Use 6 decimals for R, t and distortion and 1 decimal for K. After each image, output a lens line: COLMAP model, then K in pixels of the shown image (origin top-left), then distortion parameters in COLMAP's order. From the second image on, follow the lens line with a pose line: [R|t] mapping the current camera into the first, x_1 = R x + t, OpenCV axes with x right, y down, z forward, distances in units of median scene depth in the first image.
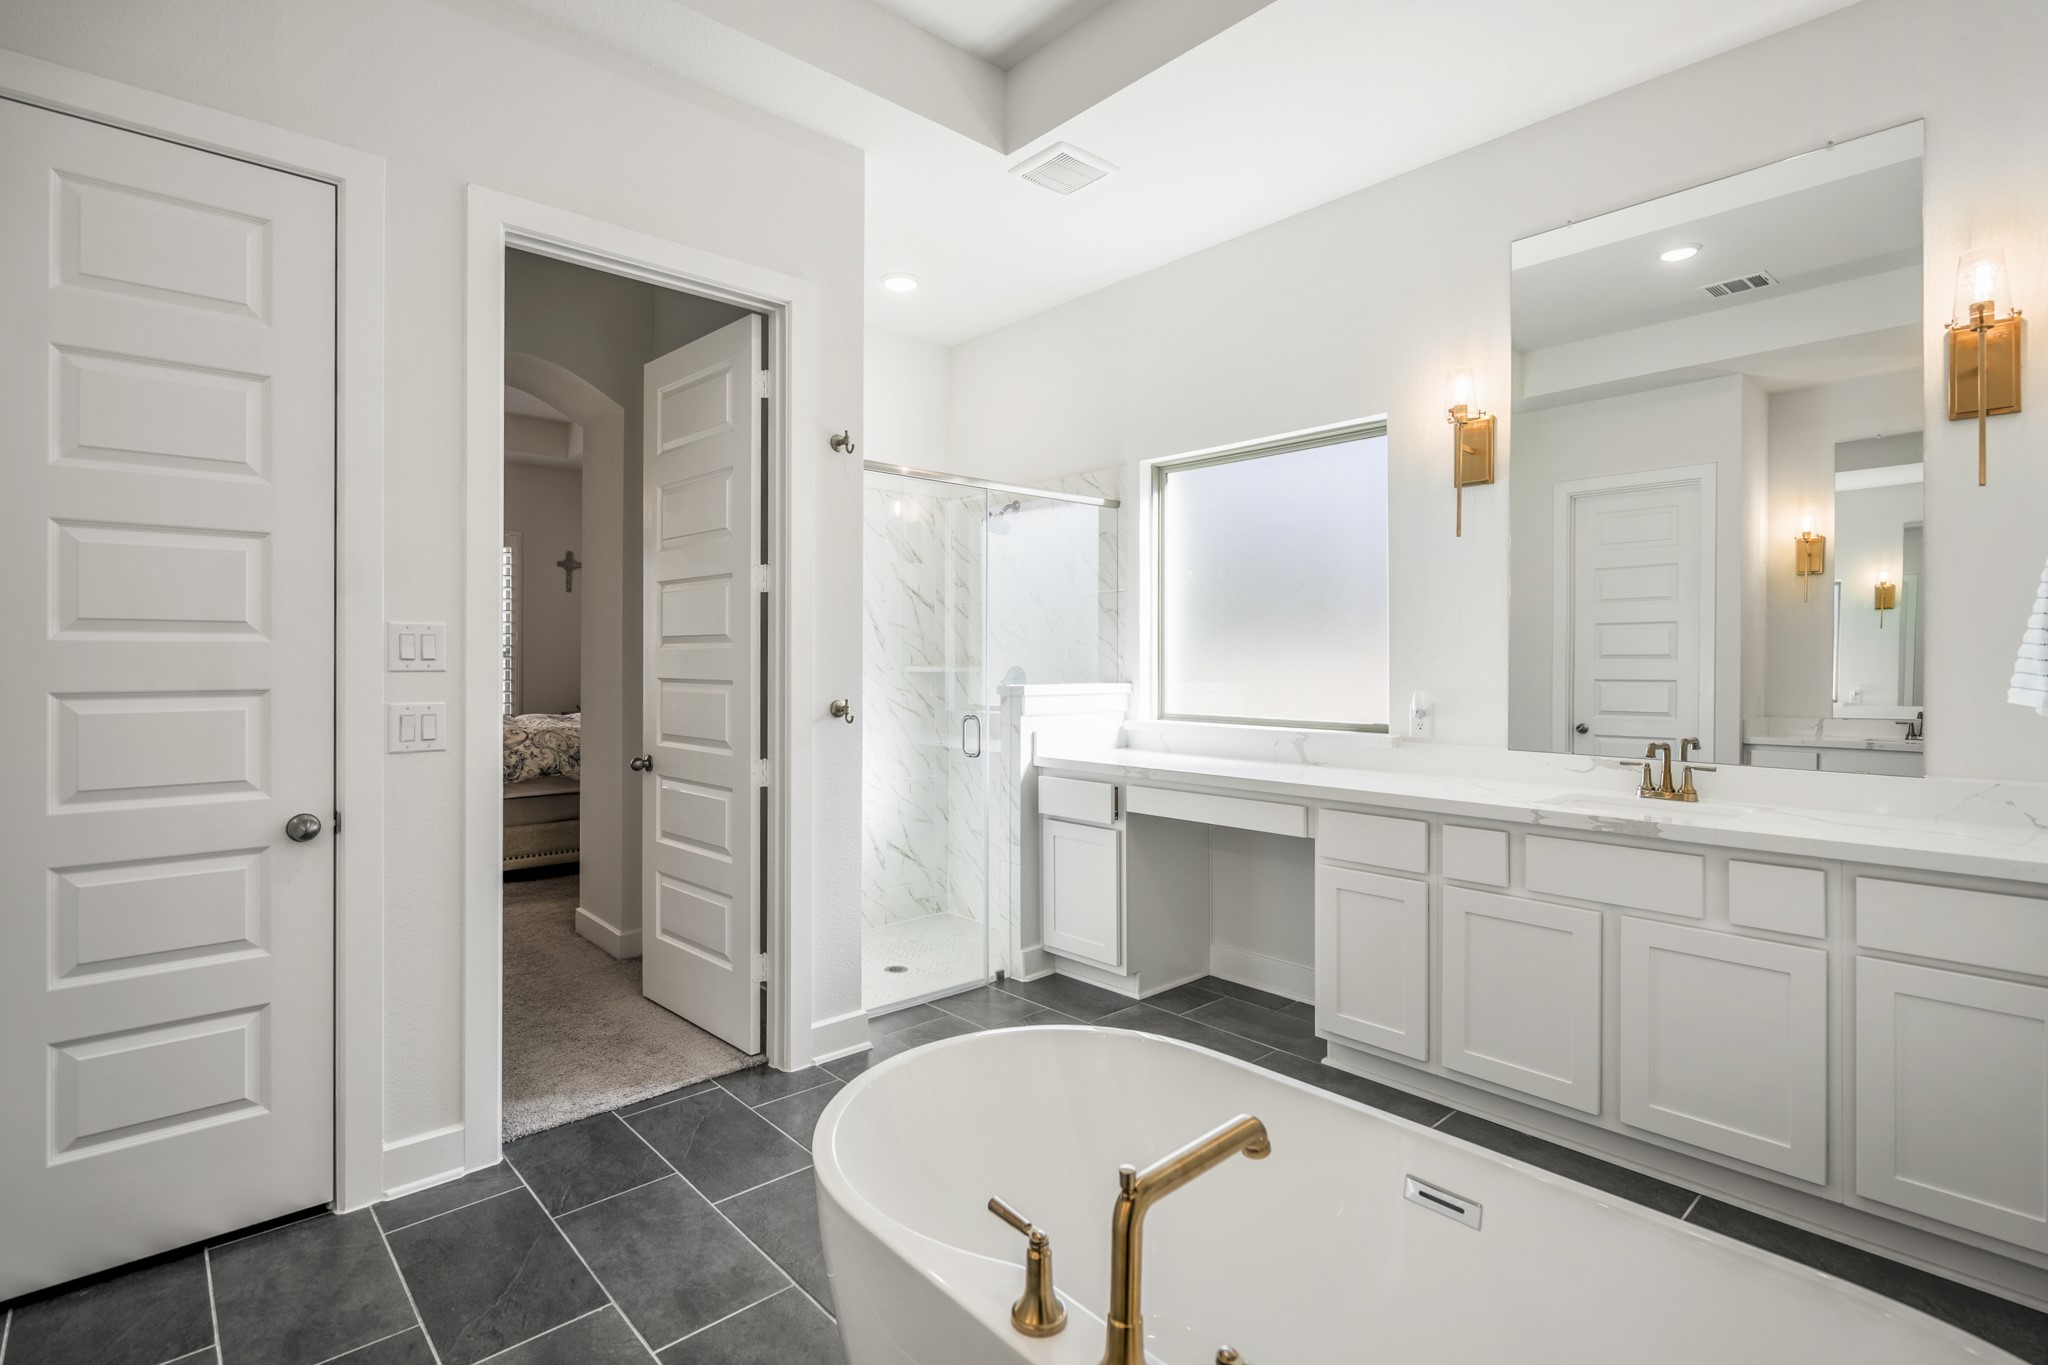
lens RADIAL K [[975.8, 0, 1023.0], [0, 975.8, 663.9], [0, 0, 1]] dist [0.004148, 0.000380]
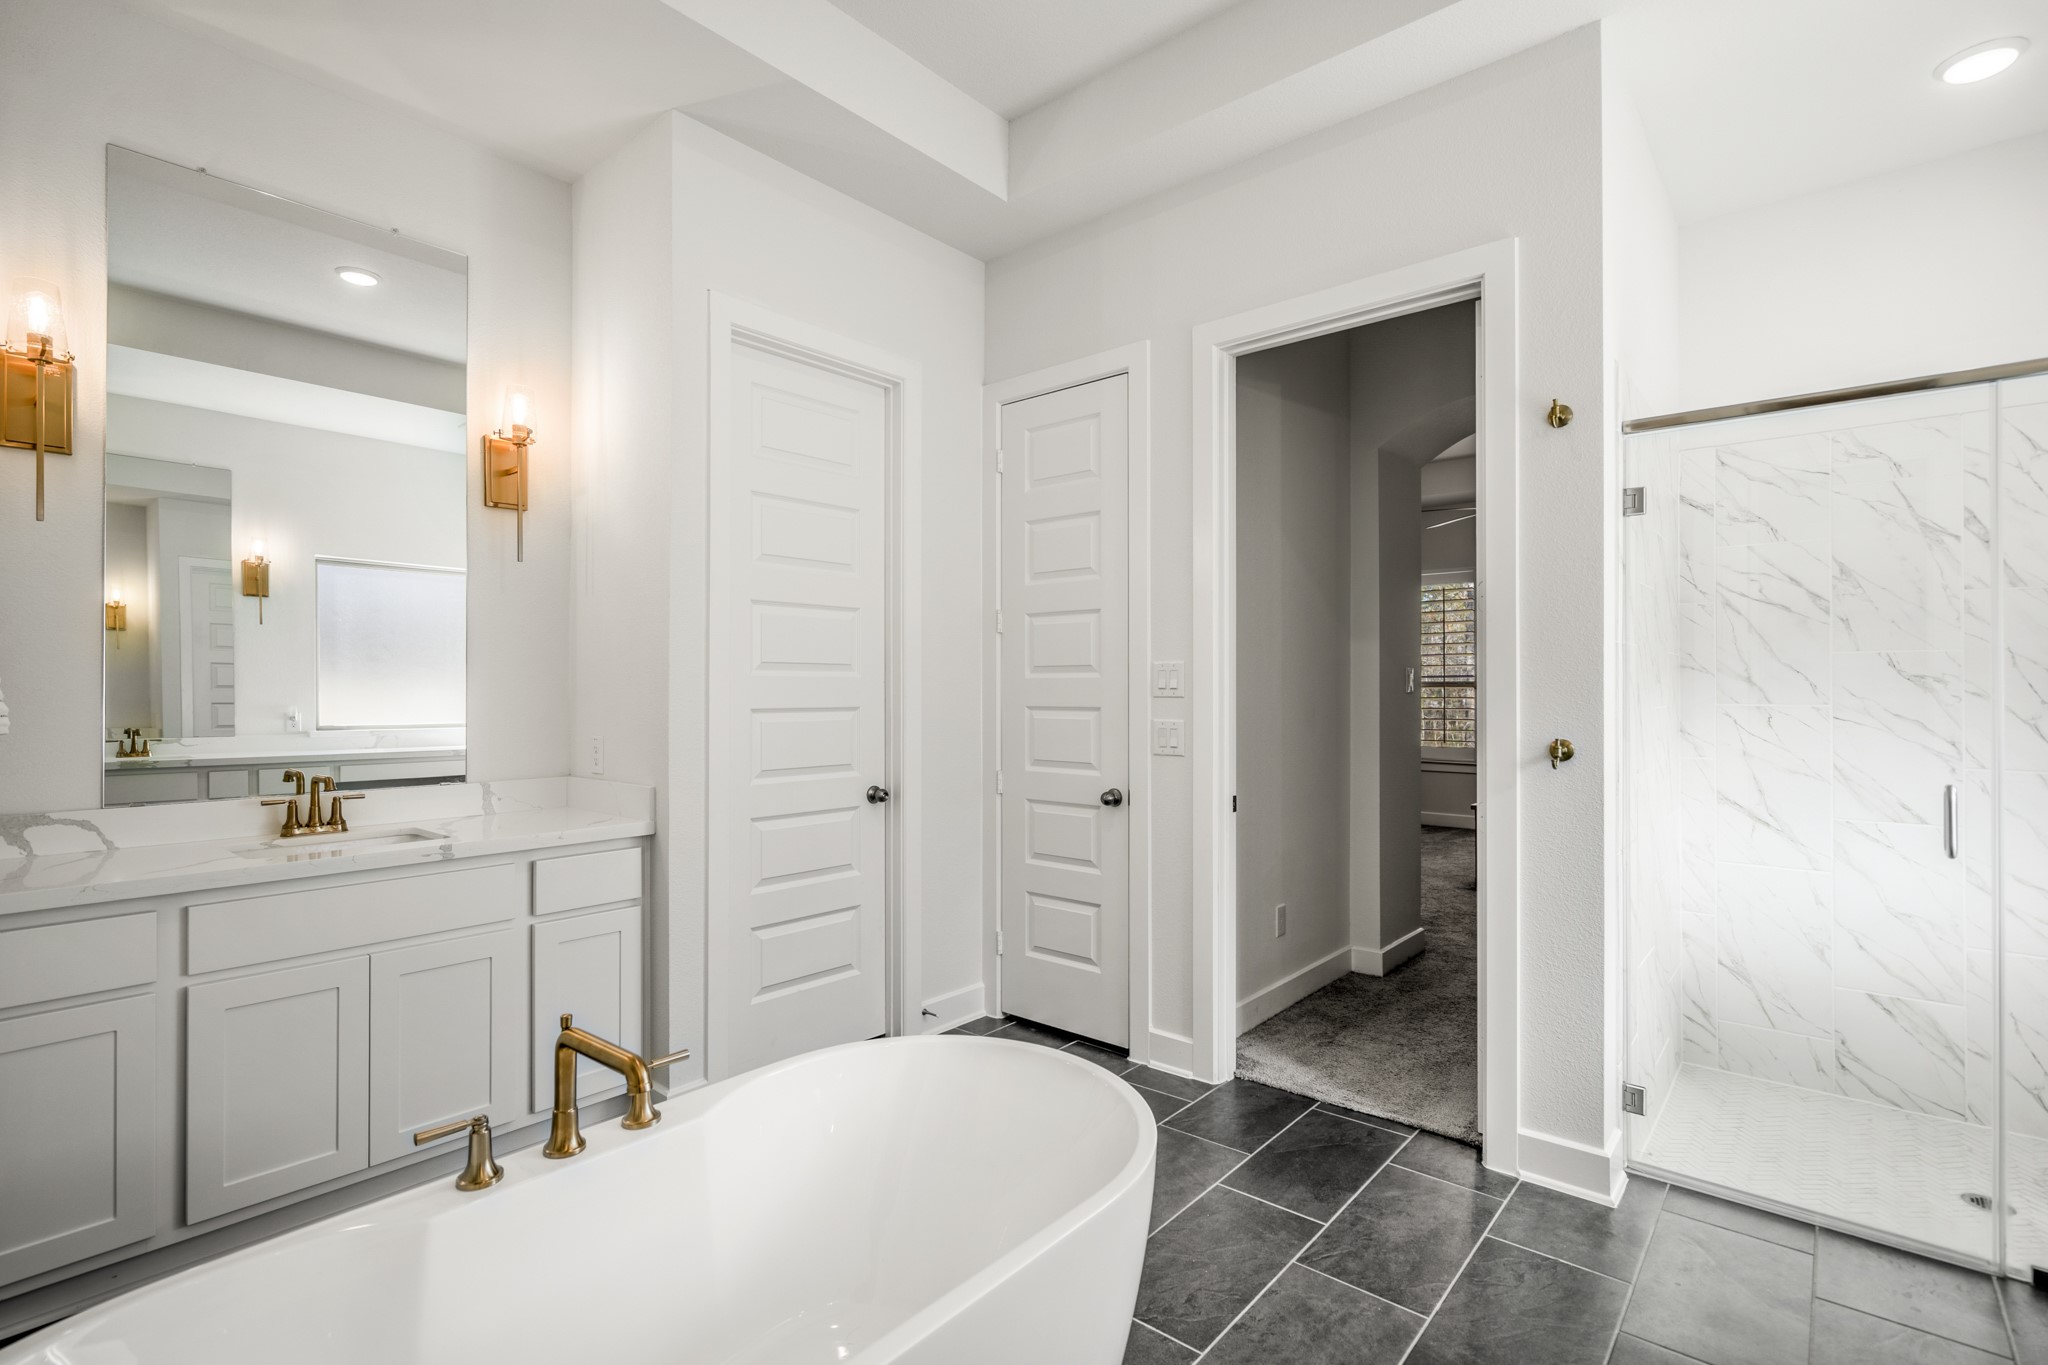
lens RADIAL K [[971.5, 0, 1024.0], [0, 971.5, 682.5], [0, 0, 1]] dist [0.003953, 0.000314]
pose [[0.129796, -0.002596, -0.991537, 0.718714], [-0.000260, 0.999996, -0.002652, -0.009356], [0.991541, 0.000602, 0.129795, 0.618844]]
